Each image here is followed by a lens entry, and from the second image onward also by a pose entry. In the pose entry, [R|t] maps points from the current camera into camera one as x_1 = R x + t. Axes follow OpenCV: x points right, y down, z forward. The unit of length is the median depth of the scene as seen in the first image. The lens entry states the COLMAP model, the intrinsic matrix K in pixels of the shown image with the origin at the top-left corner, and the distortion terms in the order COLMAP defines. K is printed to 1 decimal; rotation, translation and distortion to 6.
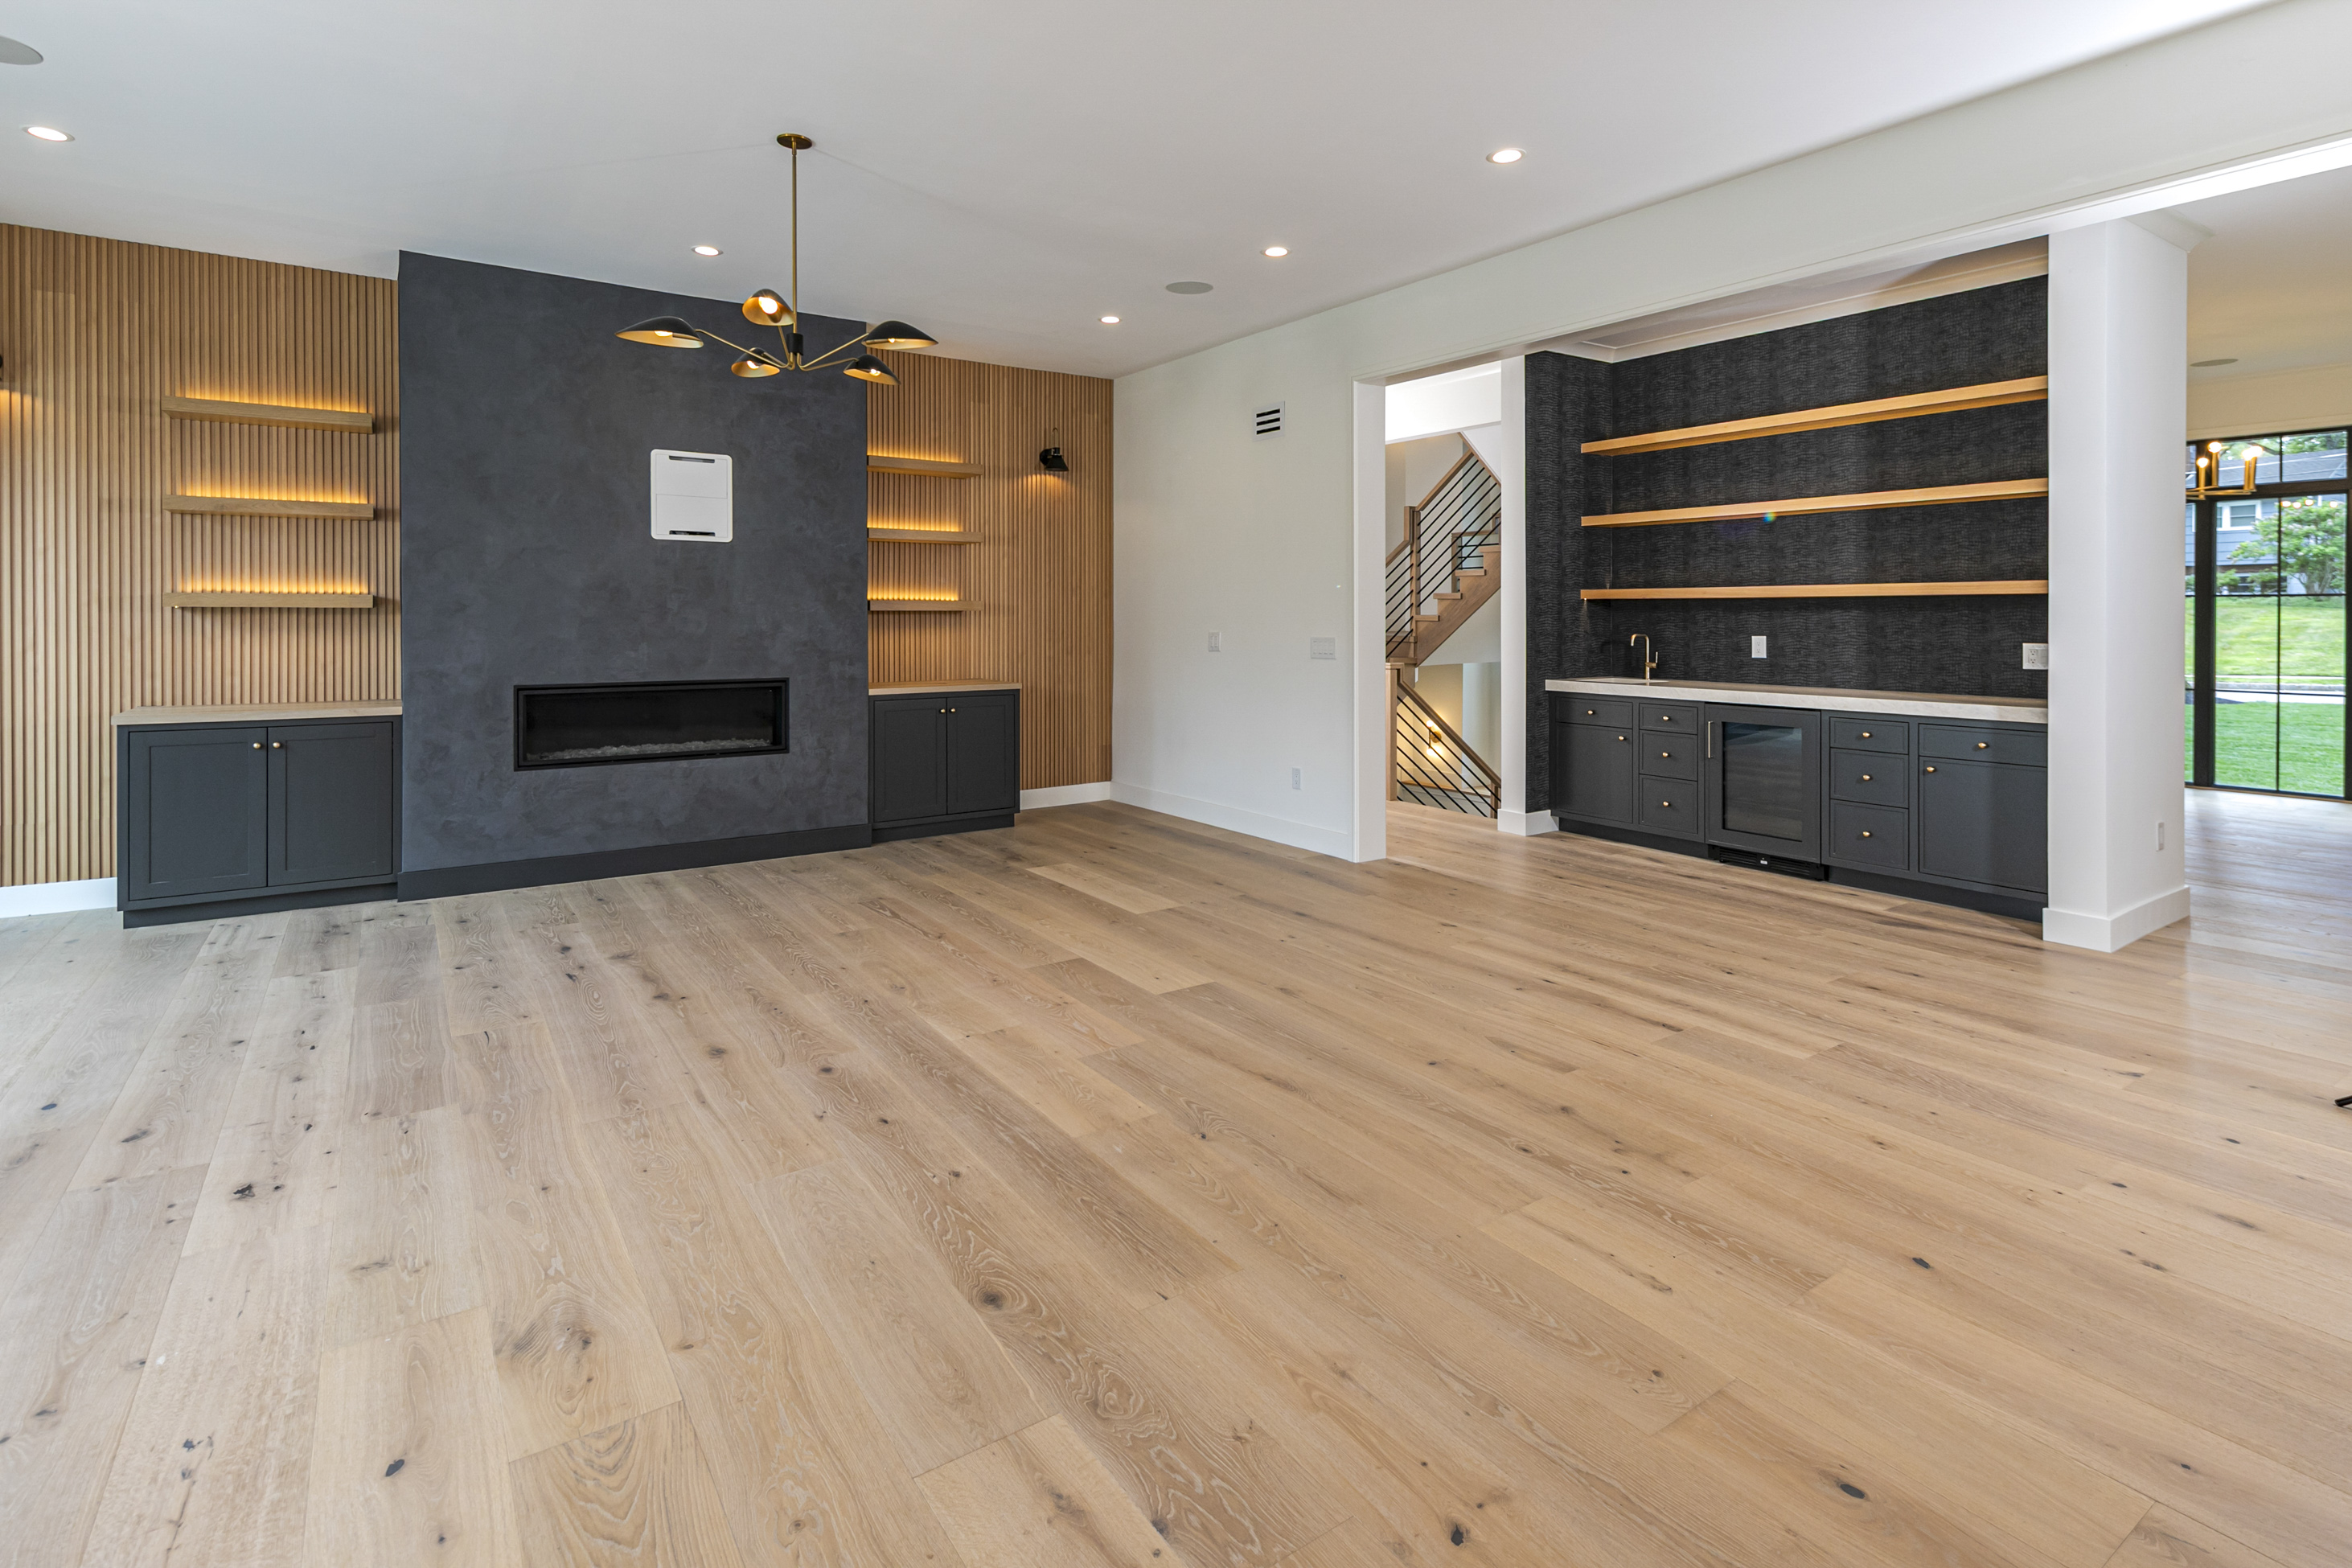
lens RADIAL K [[1130.0, 0, 1177.0], [0, 1130.0, 619.3], [0, 0, 1]] dist [0.020976, -0.009991]
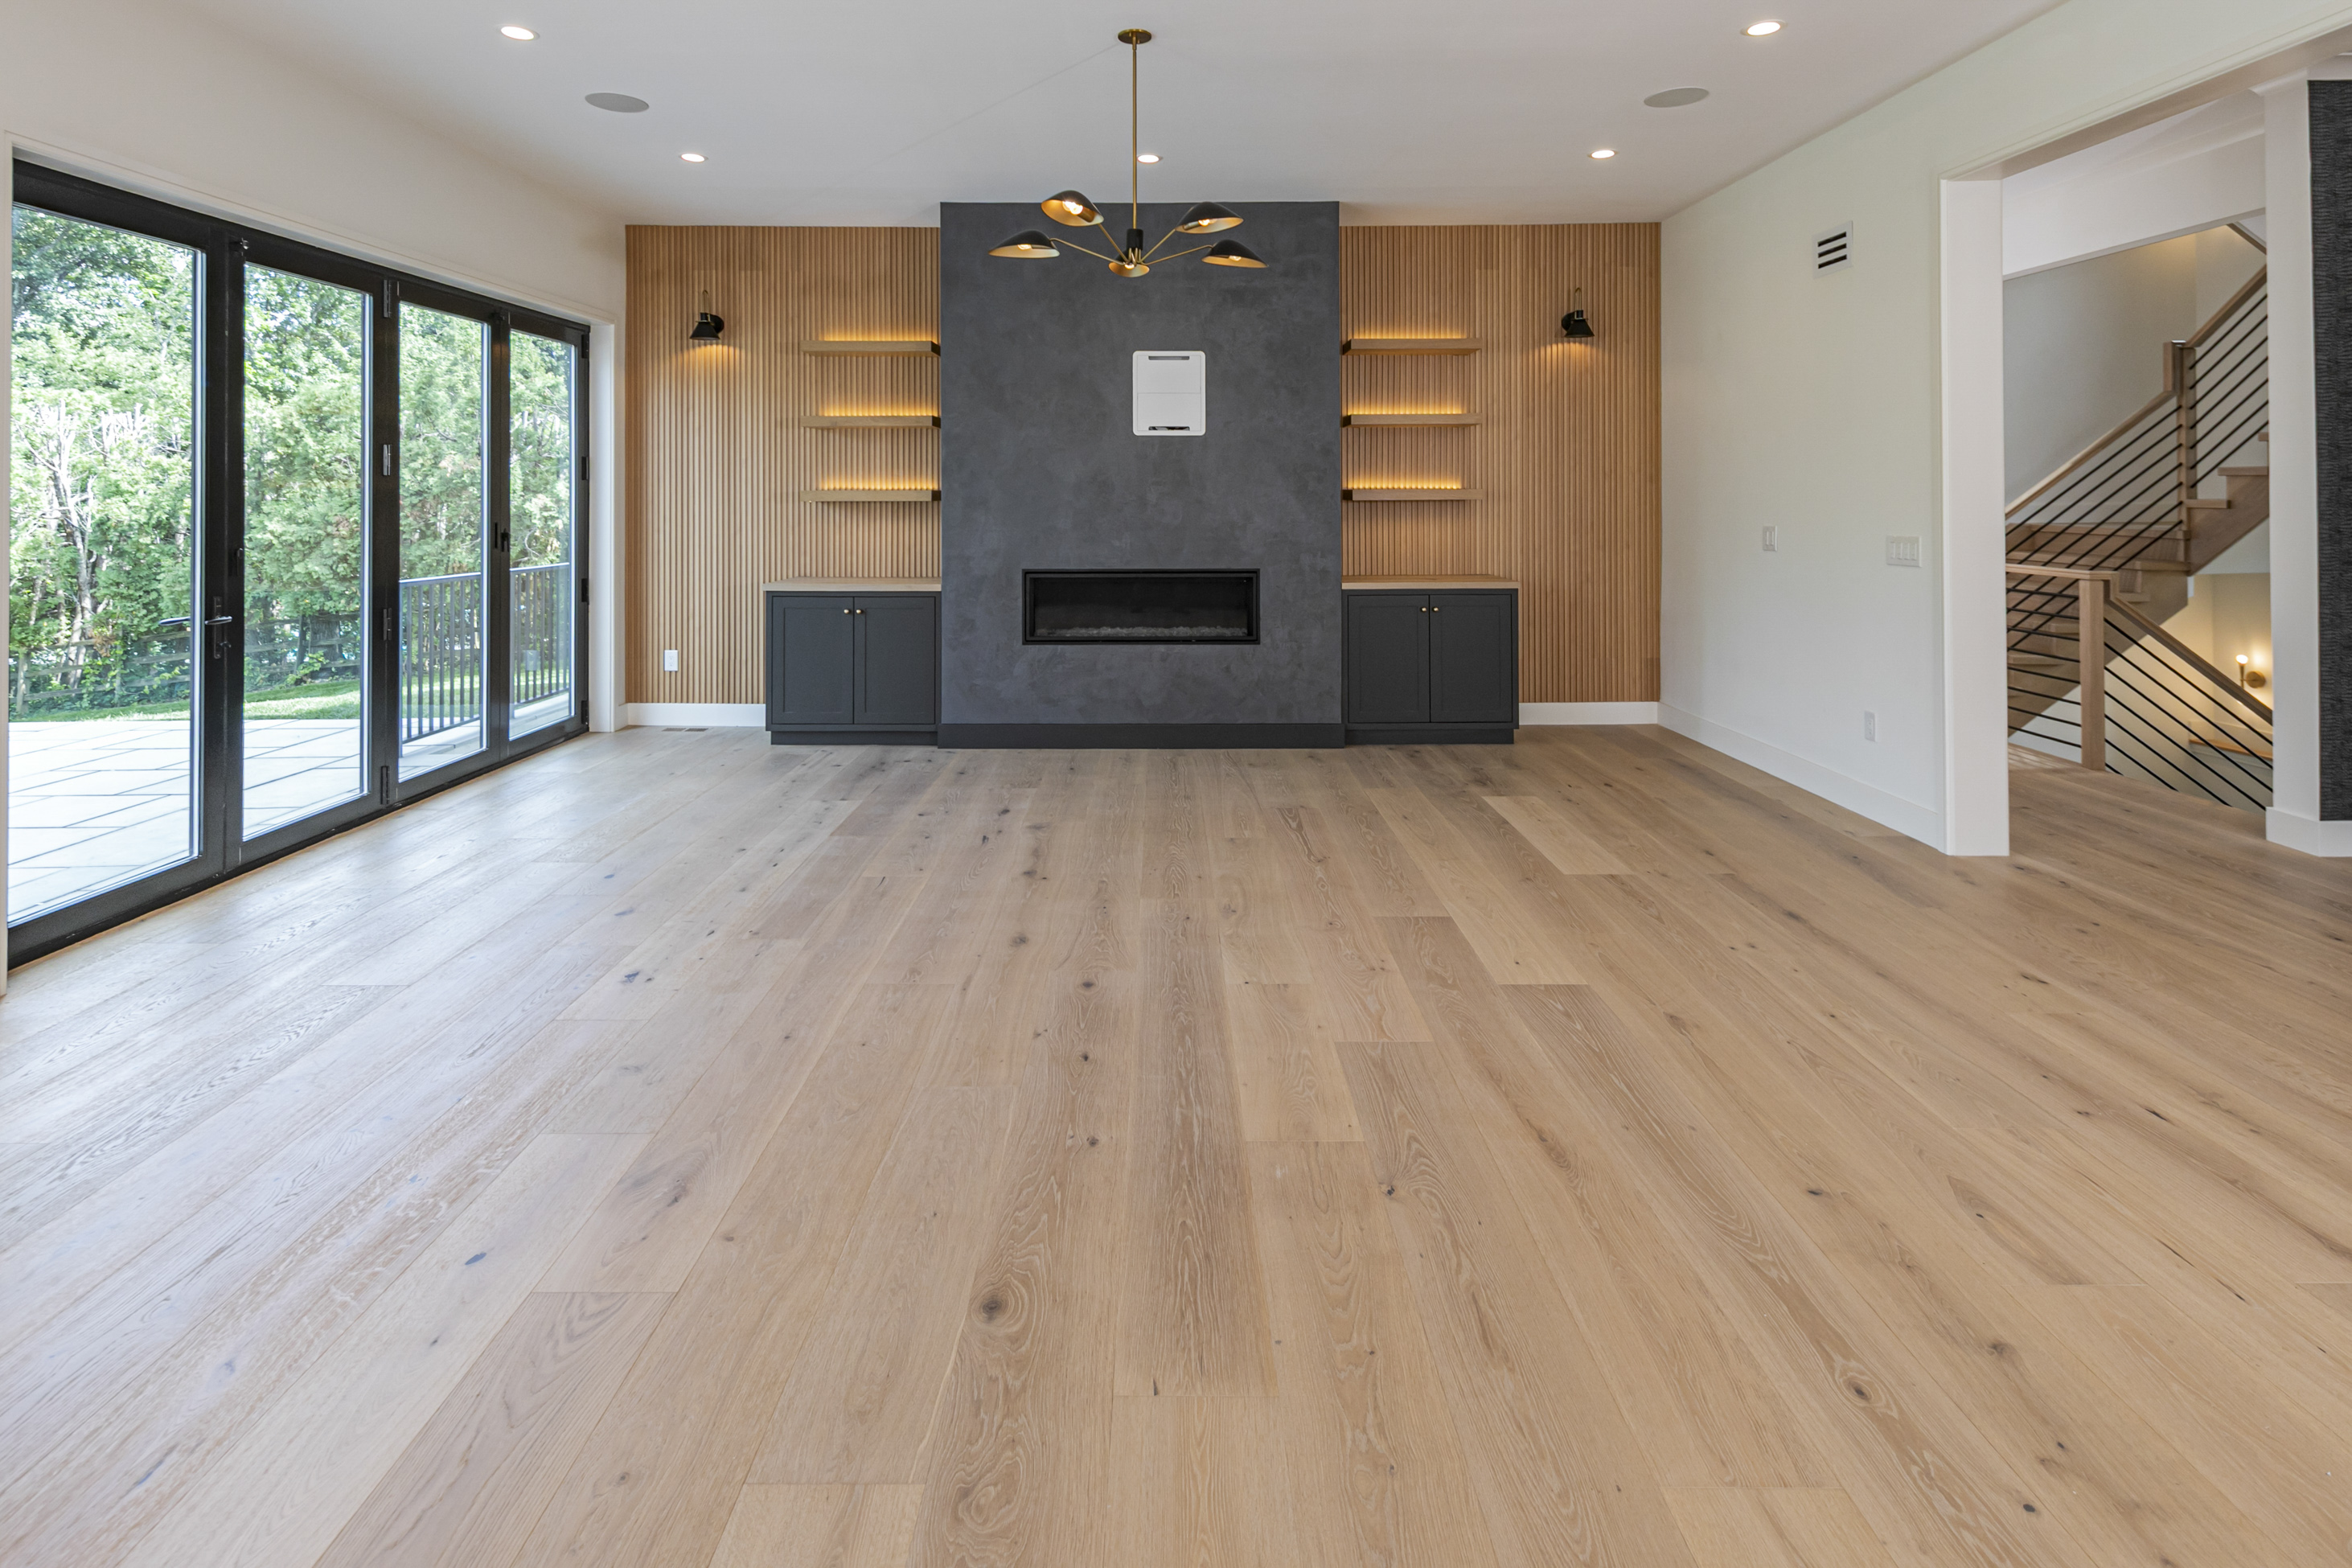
lens RADIAL K [[1146.4, 0, 1171.9], [0, 1146.4, 488.8], [0, 0, 1]] dist [0.013302, -0.005290]
pose [[0.822988, -0.007696, -0.568006, 0.189183], [0.002550, 0.999948, -0.009855, -0.010203], [0.568053, 0.006662, 0.822965, 0.139947]]
